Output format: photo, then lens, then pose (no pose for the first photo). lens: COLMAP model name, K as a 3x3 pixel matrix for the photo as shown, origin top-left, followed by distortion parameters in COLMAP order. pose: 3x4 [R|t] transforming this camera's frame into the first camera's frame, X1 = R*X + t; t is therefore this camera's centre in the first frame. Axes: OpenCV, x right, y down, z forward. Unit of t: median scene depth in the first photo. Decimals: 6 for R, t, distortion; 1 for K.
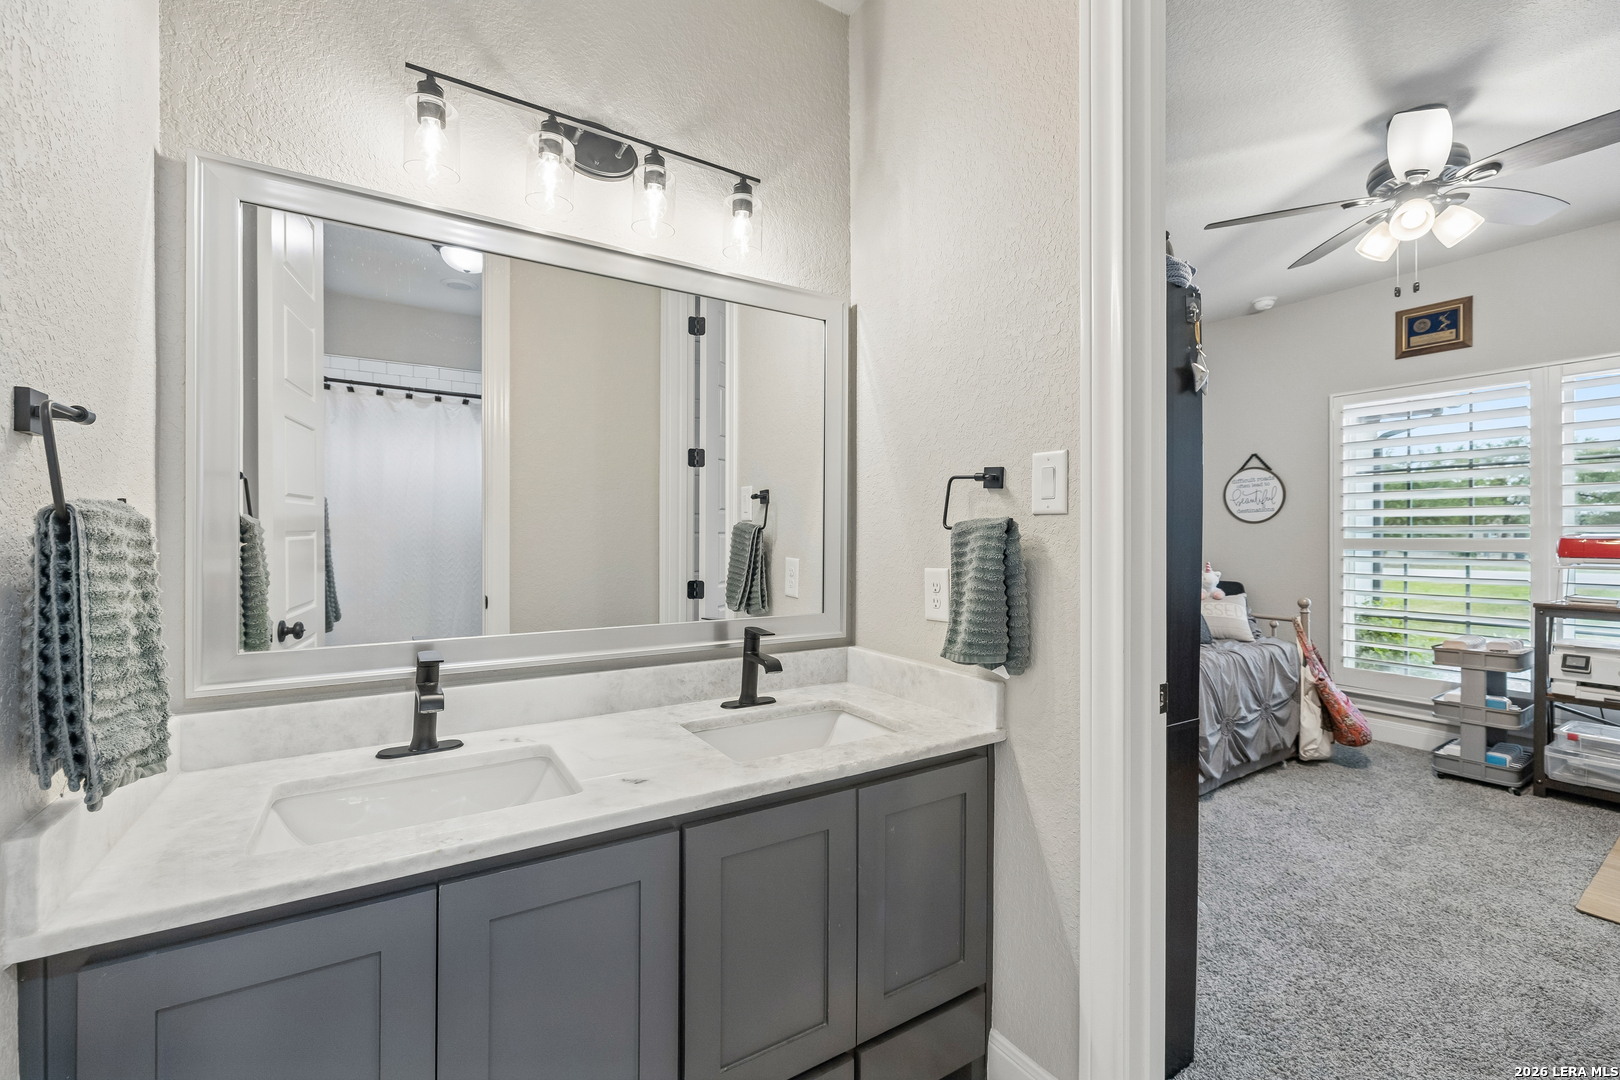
lens RADIAL K [[684.6, 0, 804.1], [0, 684.6, 535.1], [0, 0, 1]] dist [0.000033, -0.000857]
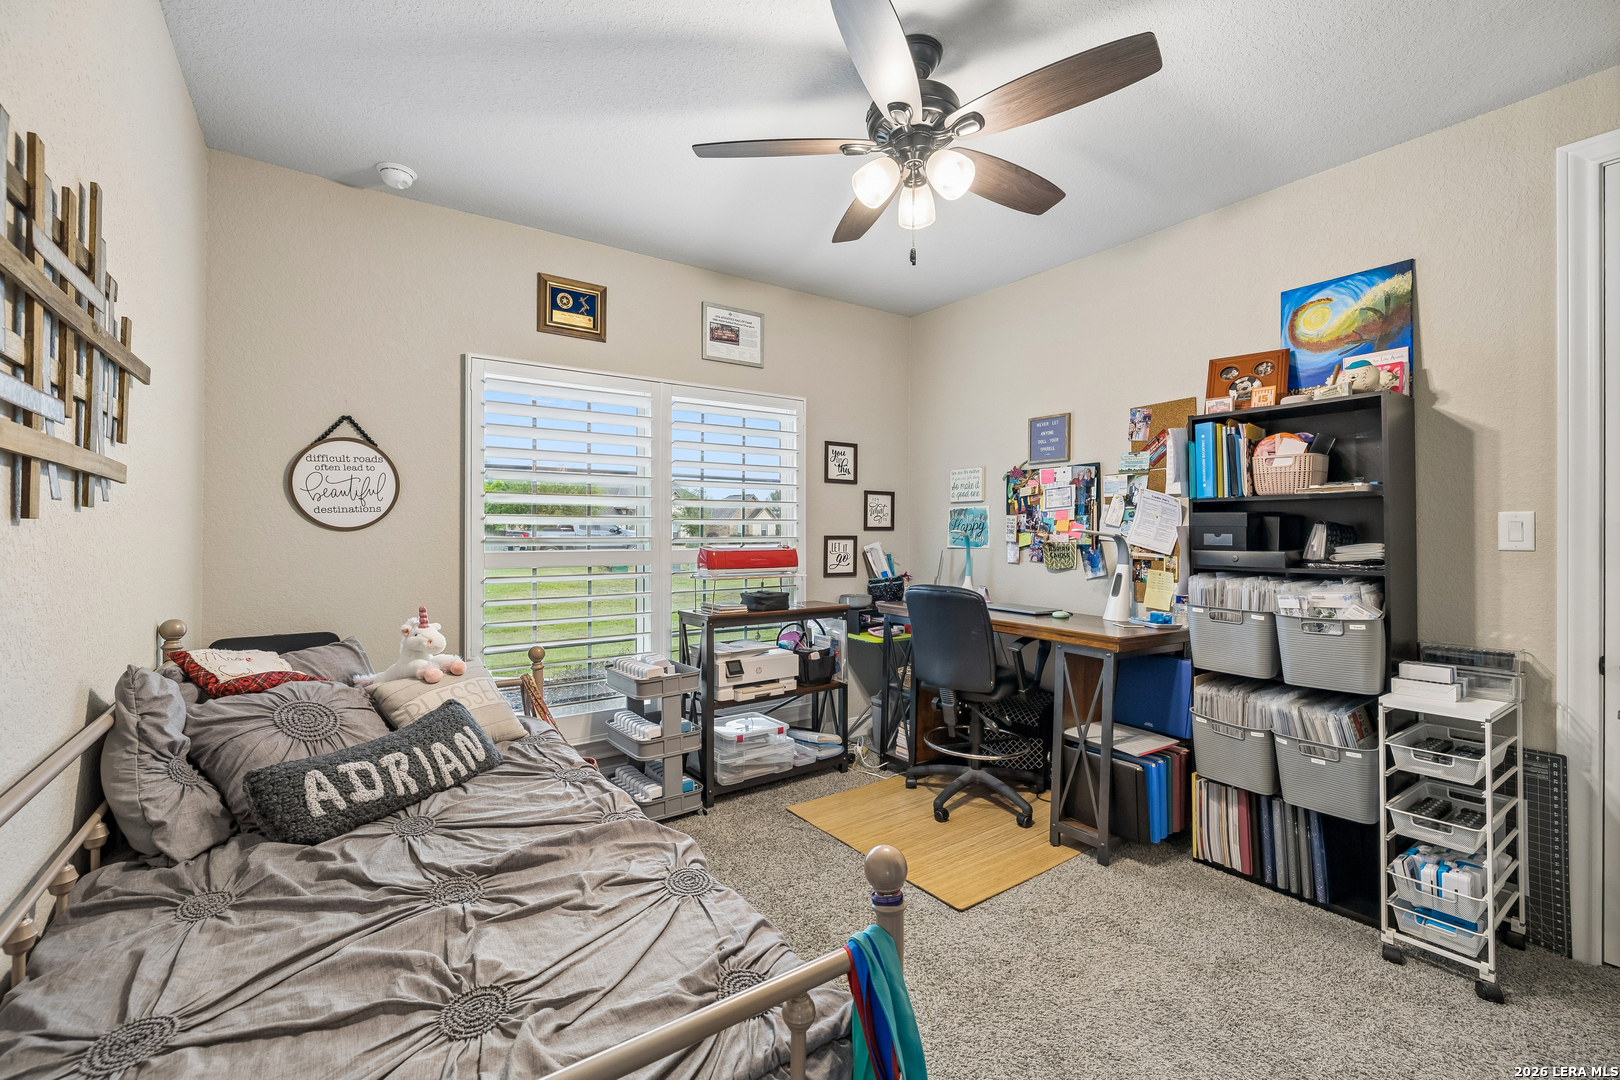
lens RADIAL K [[684.6, 0, 820.1], [0, 684.6, 529.9], [0, 0, 1]] dist [0.000033, -0.000857]
pose [[-0.035214, 0.011596, 0.999313, 0.047488], [0.003310, 0.999929, -0.011486, -0.011330], [-0.999374, 0.002903, -0.035250, 0.709271]]
